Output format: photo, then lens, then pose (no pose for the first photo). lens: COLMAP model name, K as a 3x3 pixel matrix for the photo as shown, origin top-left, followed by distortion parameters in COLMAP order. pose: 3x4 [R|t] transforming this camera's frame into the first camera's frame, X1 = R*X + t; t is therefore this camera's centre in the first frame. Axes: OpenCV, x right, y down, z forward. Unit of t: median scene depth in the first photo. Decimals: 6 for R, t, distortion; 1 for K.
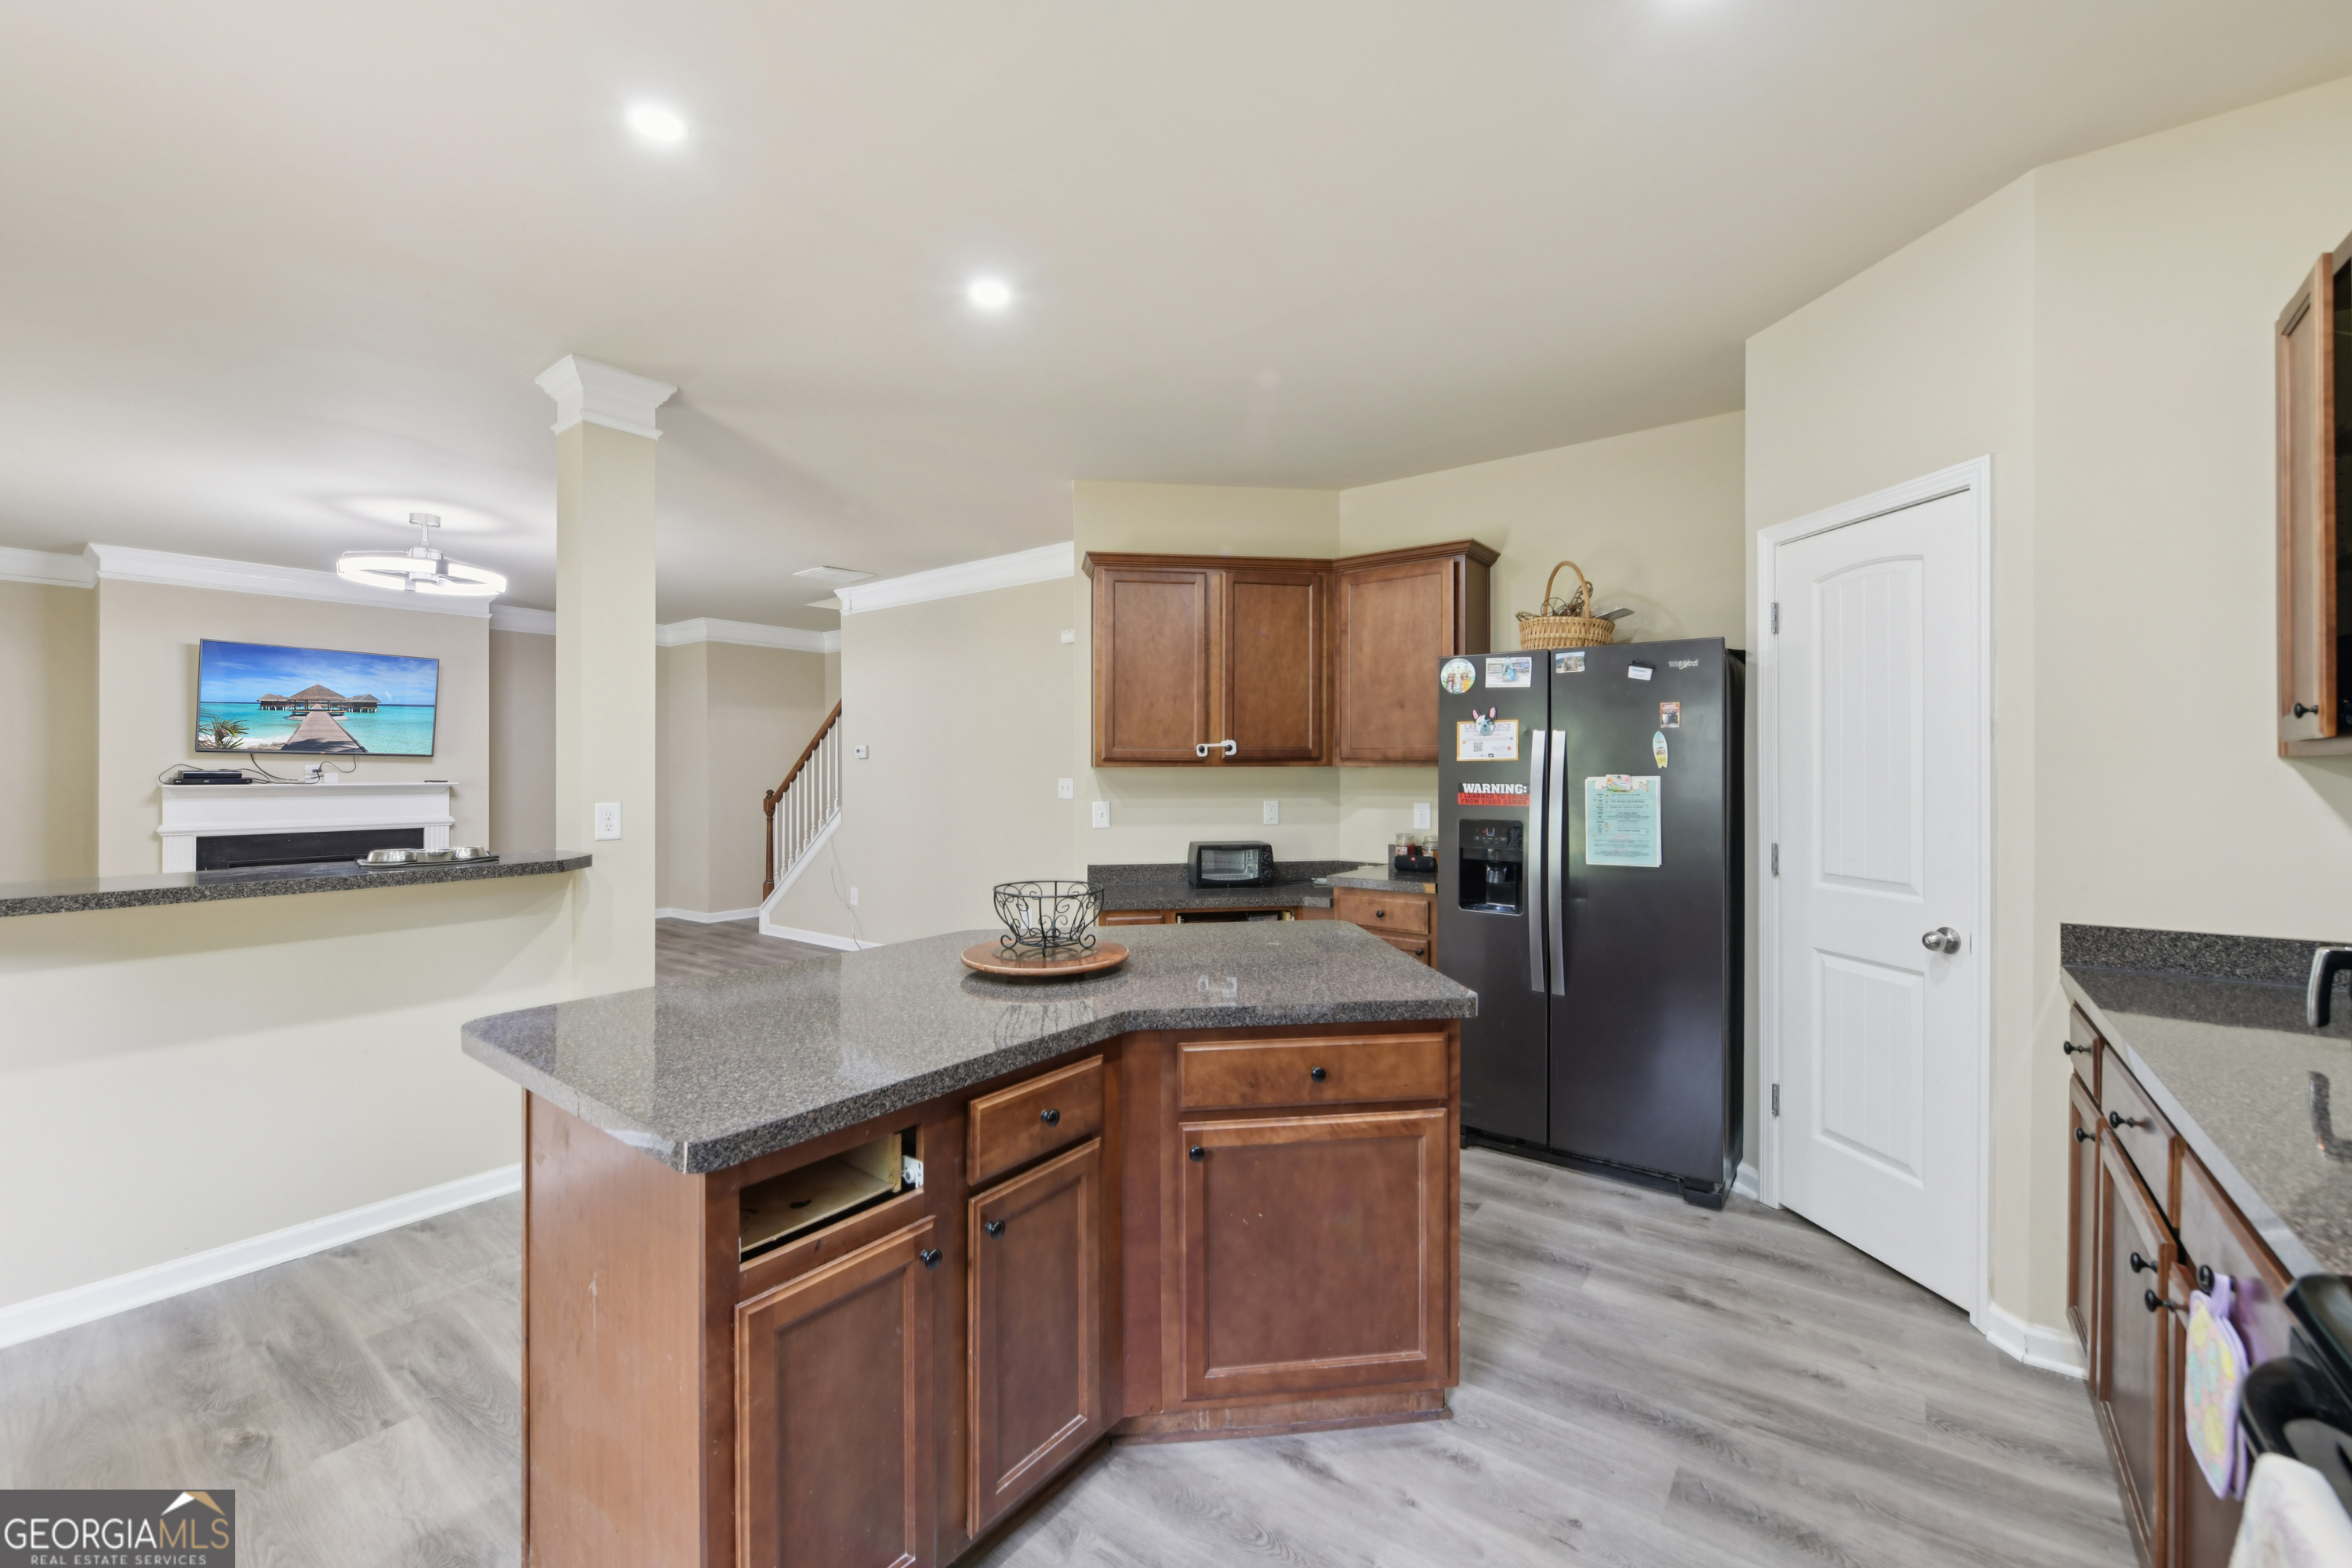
lens RADIAL K [[935.6, 0, 1151.7], [0, 935.6, 768.3], [0, 0, 1]] dist [-0.009475, 0.000058]
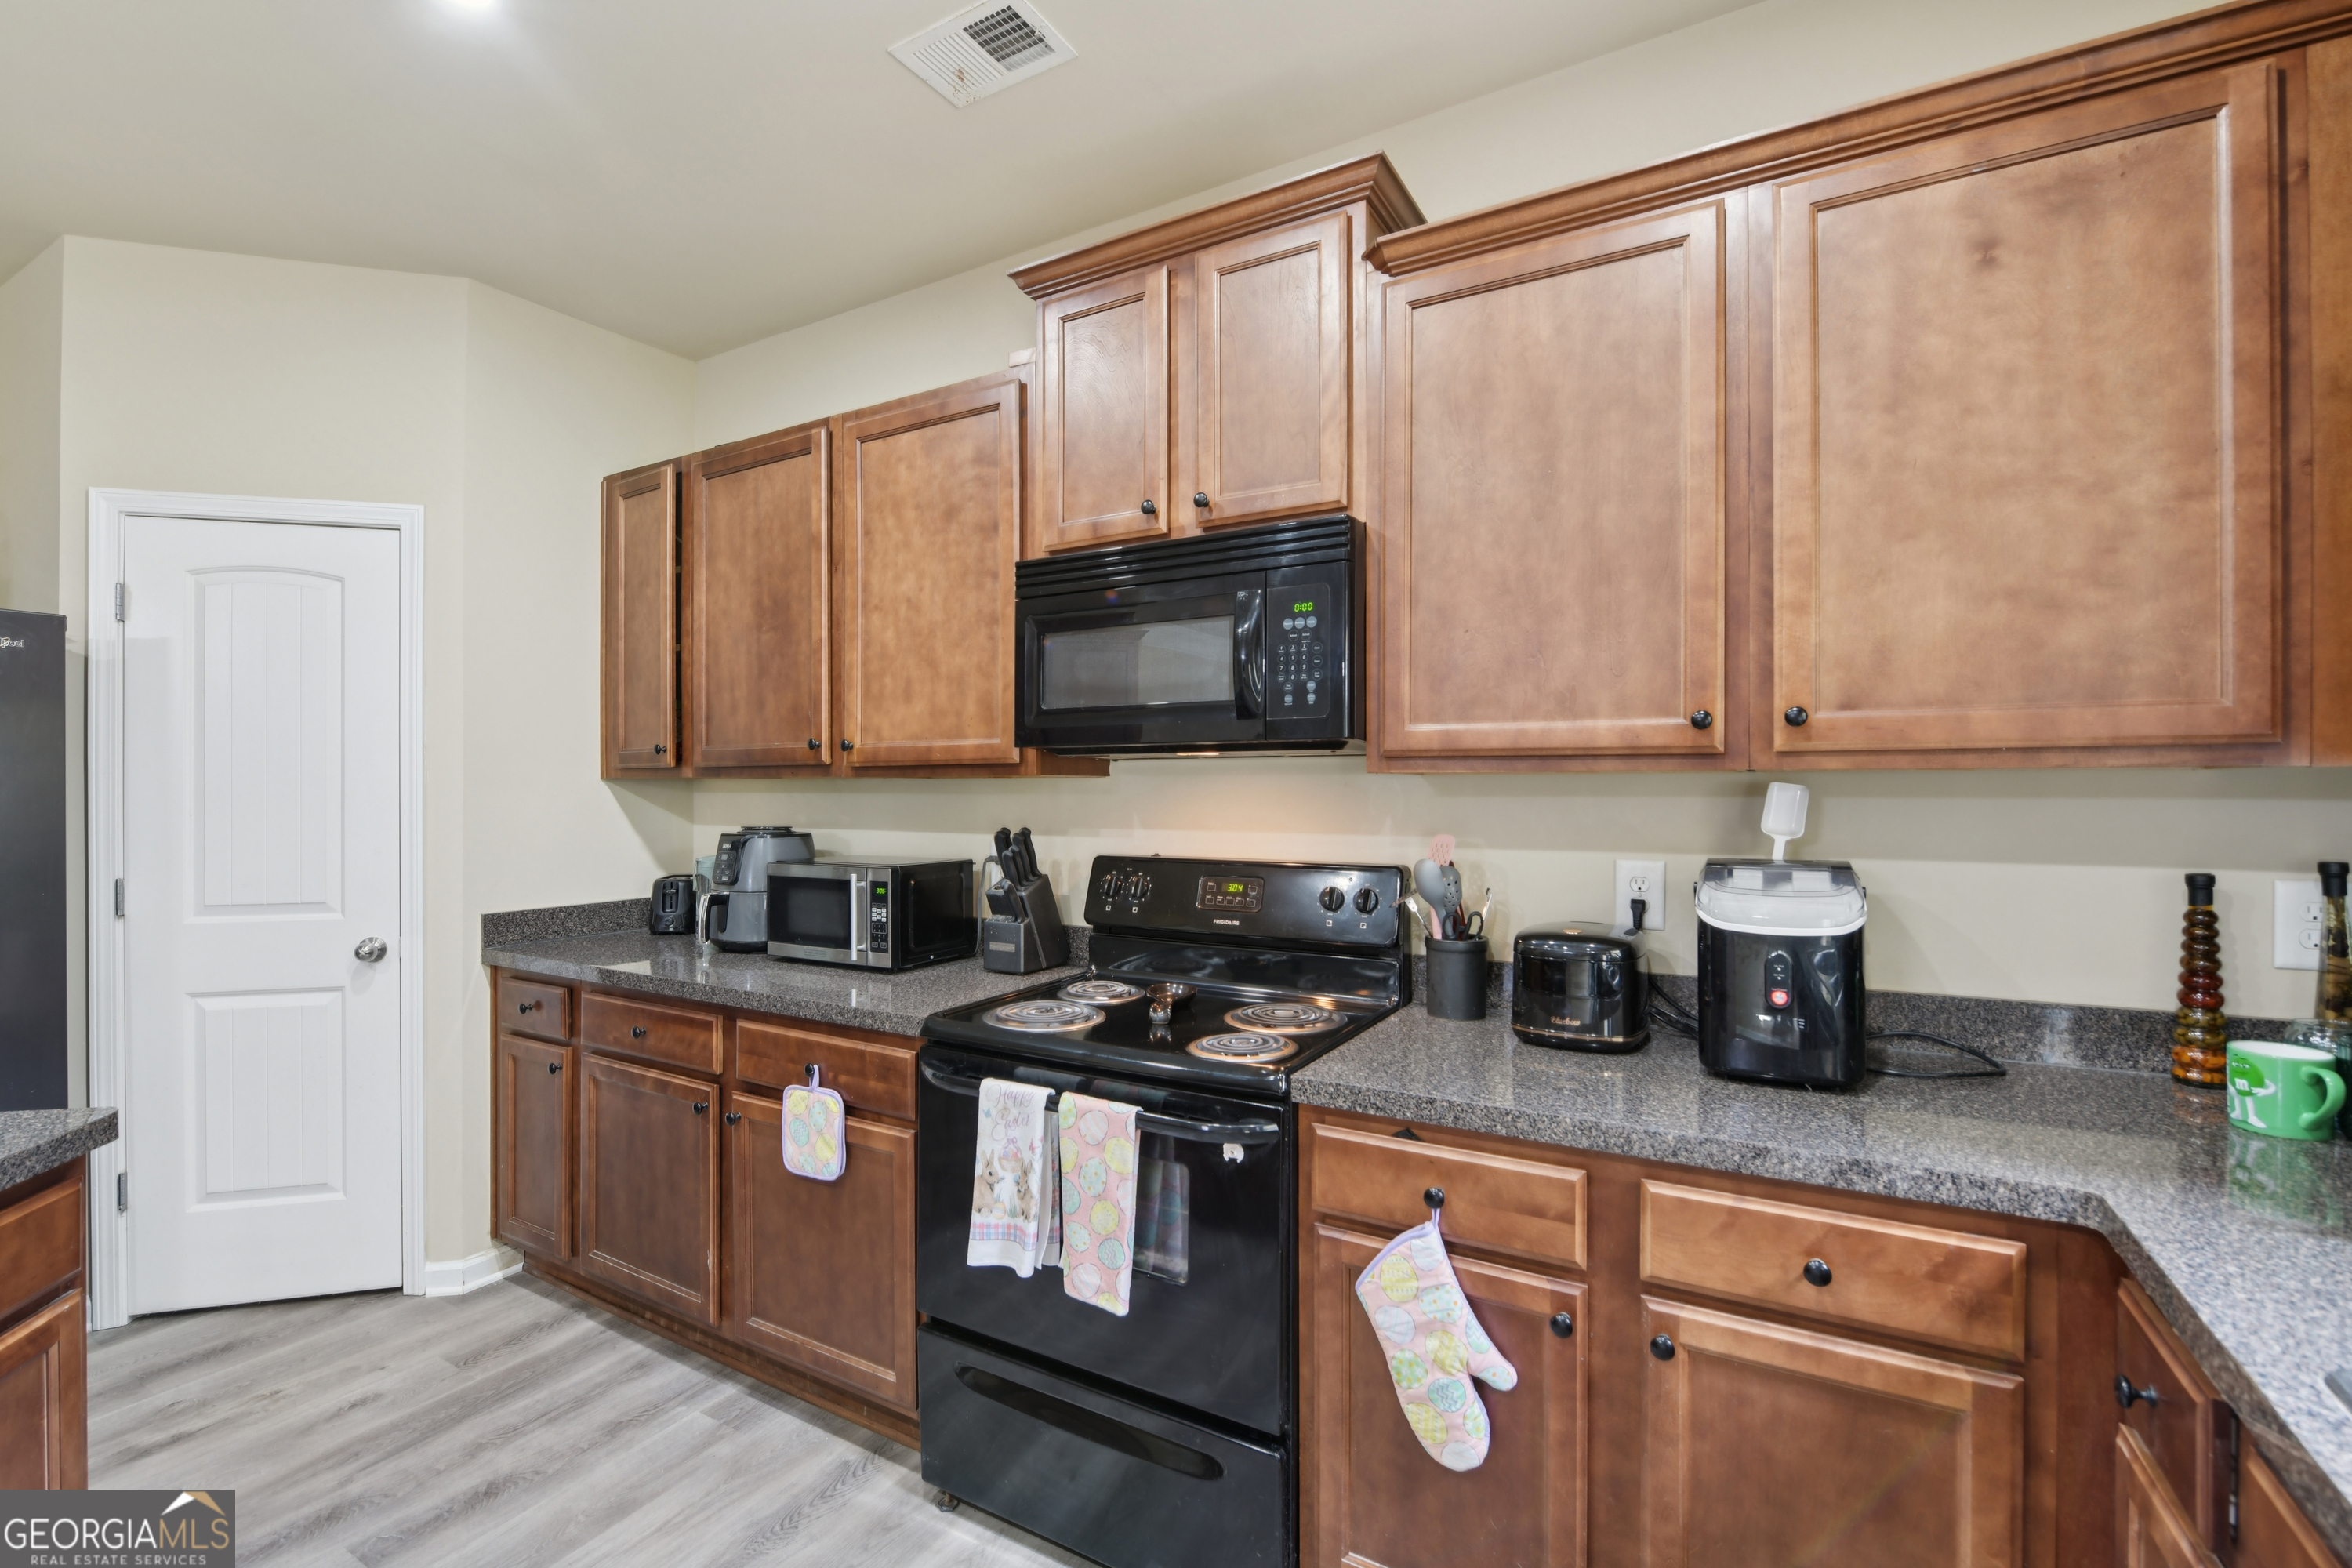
lens RADIAL K [[1008.0, 0, 1187.3], [0, 1008.0, 791.5], [0, 0, 1]] dist [-0.011868, -0.000084]
pose [[-0.131555, -0.003306, 0.991303, -0.219489], [0.000830, 0.999994, 0.003445, 0.001677], [-0.991309, 0.001276, -0.131551, 0.131449]]
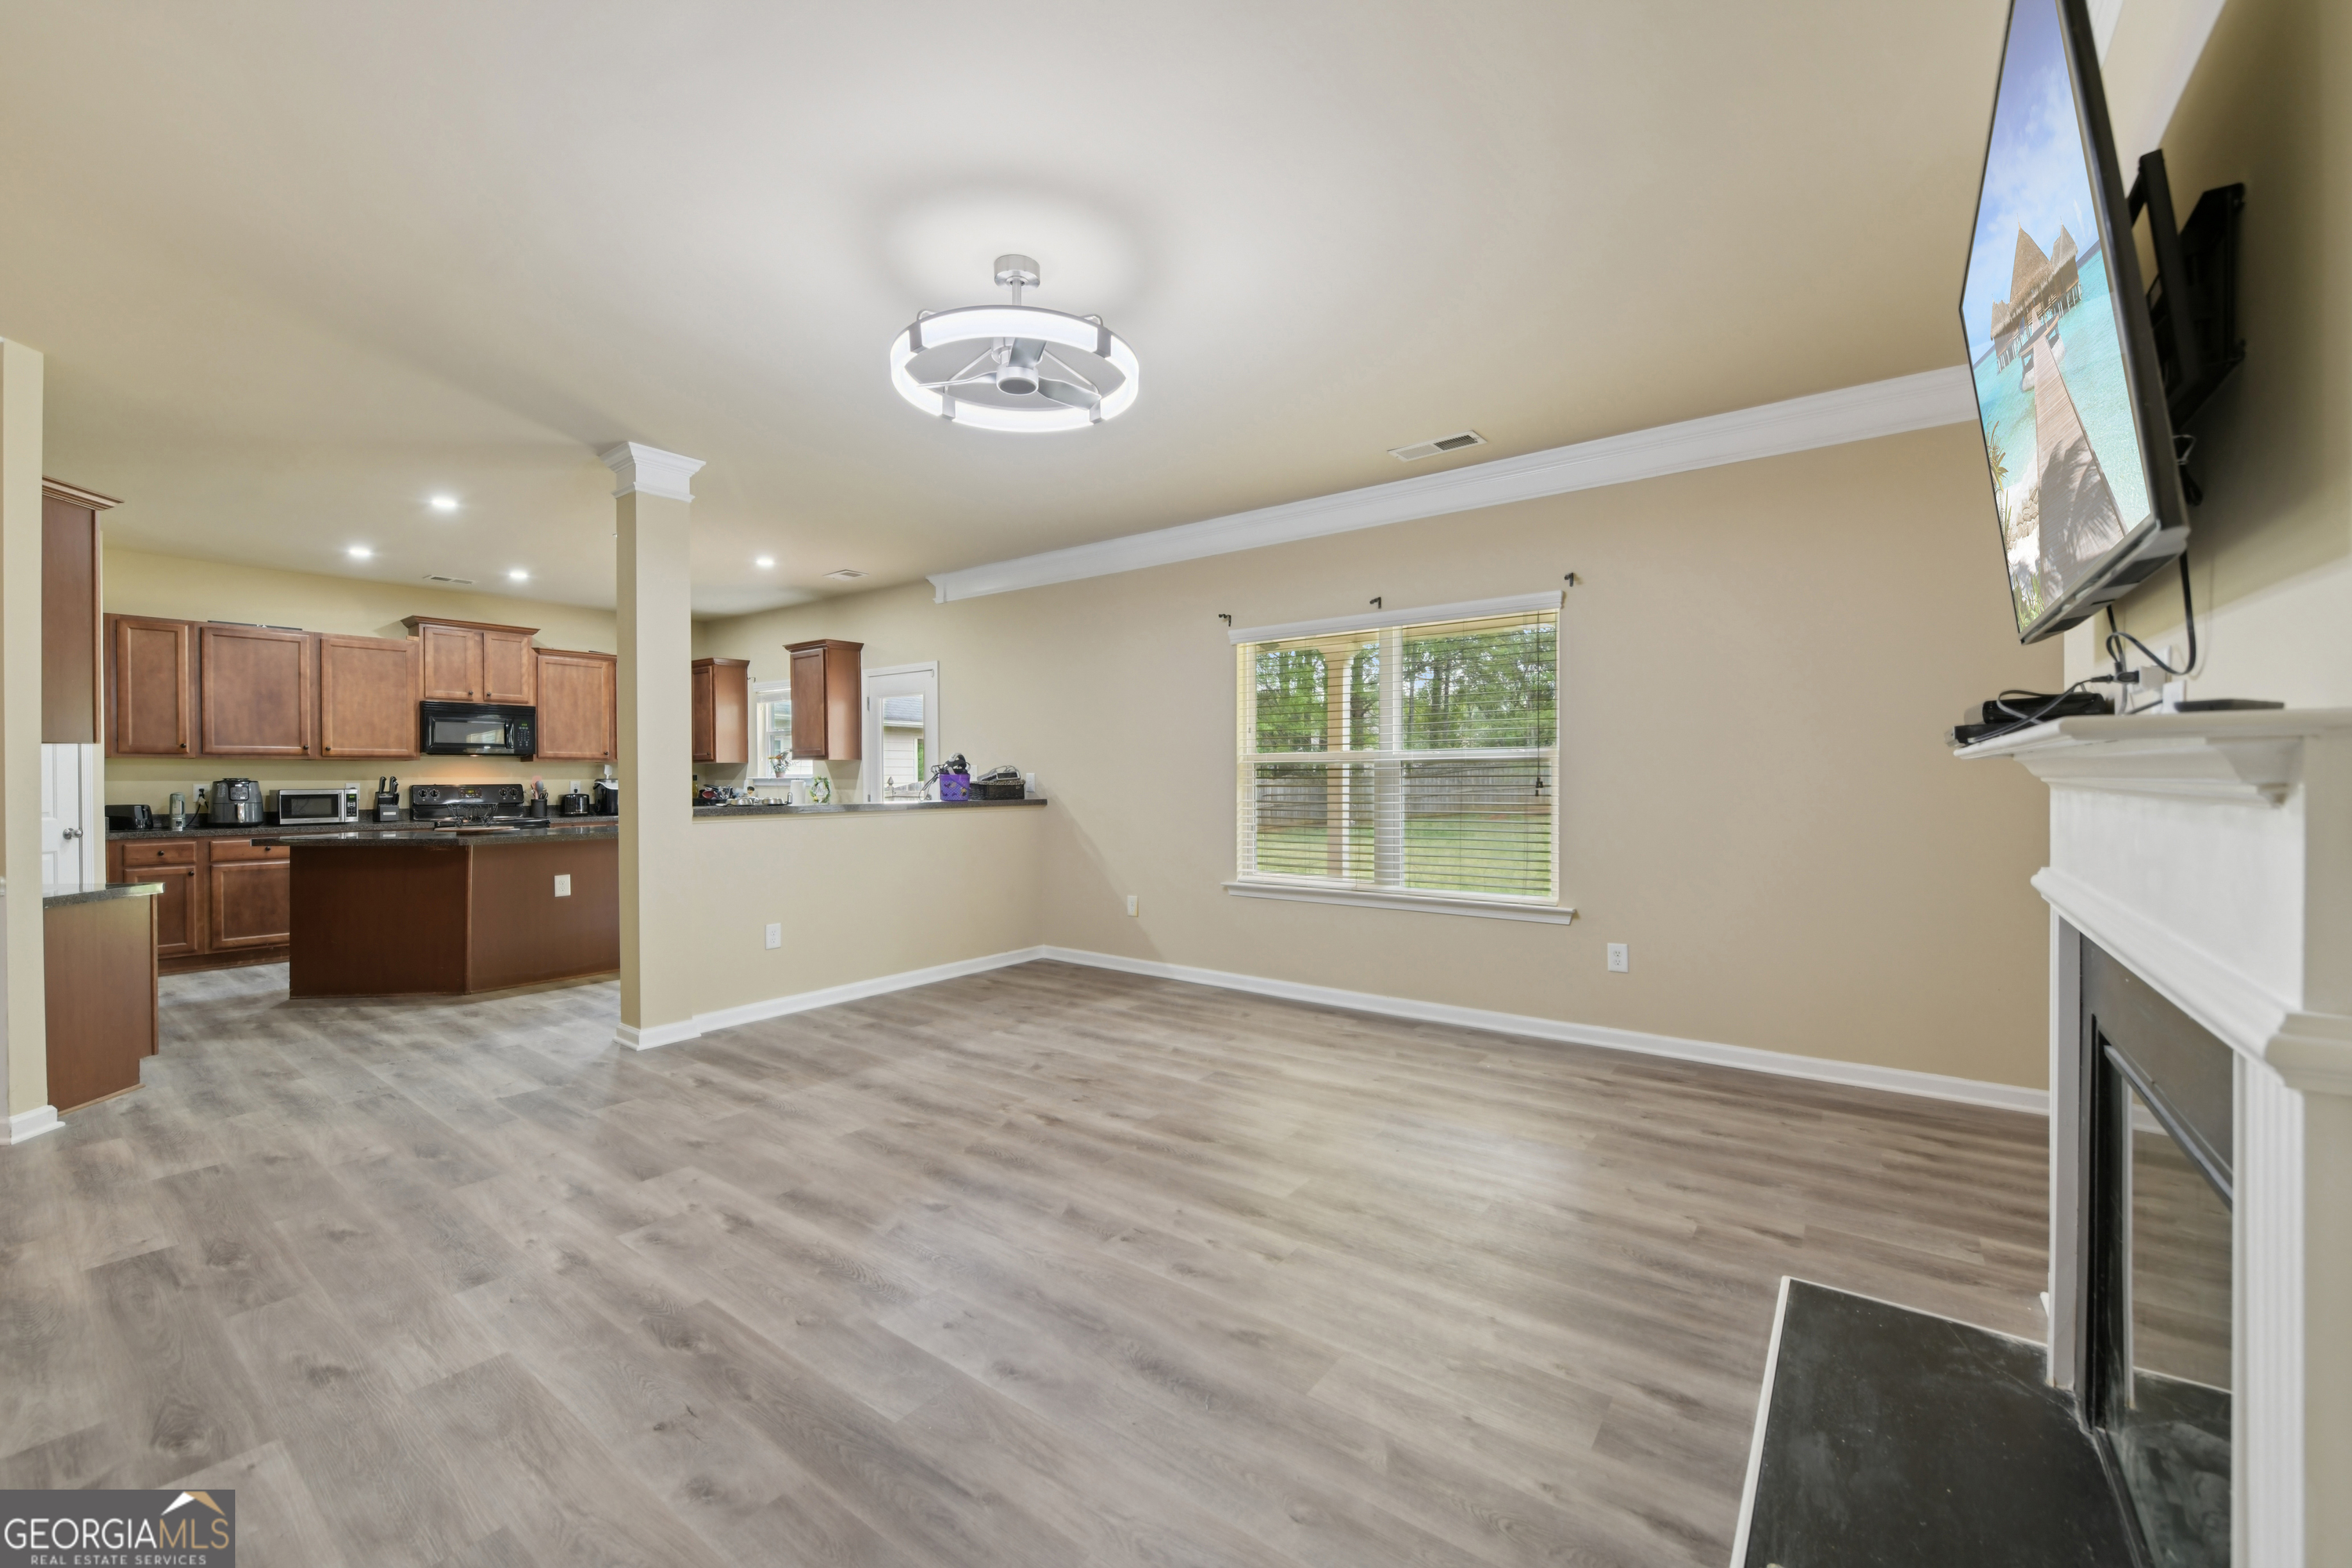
lens RADIAL K [[935.6, 0, 1161.5], [0, 935.6, 778.2], [0, 0, 1]] dist [-0.009475, 0.000058]
pose [[-0.999695, 0.009891, -0.022614, -0.996130], [0.009871, 0.999951, 0.000973, 0.038558], [0.022623, 0.000749, -0.999744, 1.871087]]
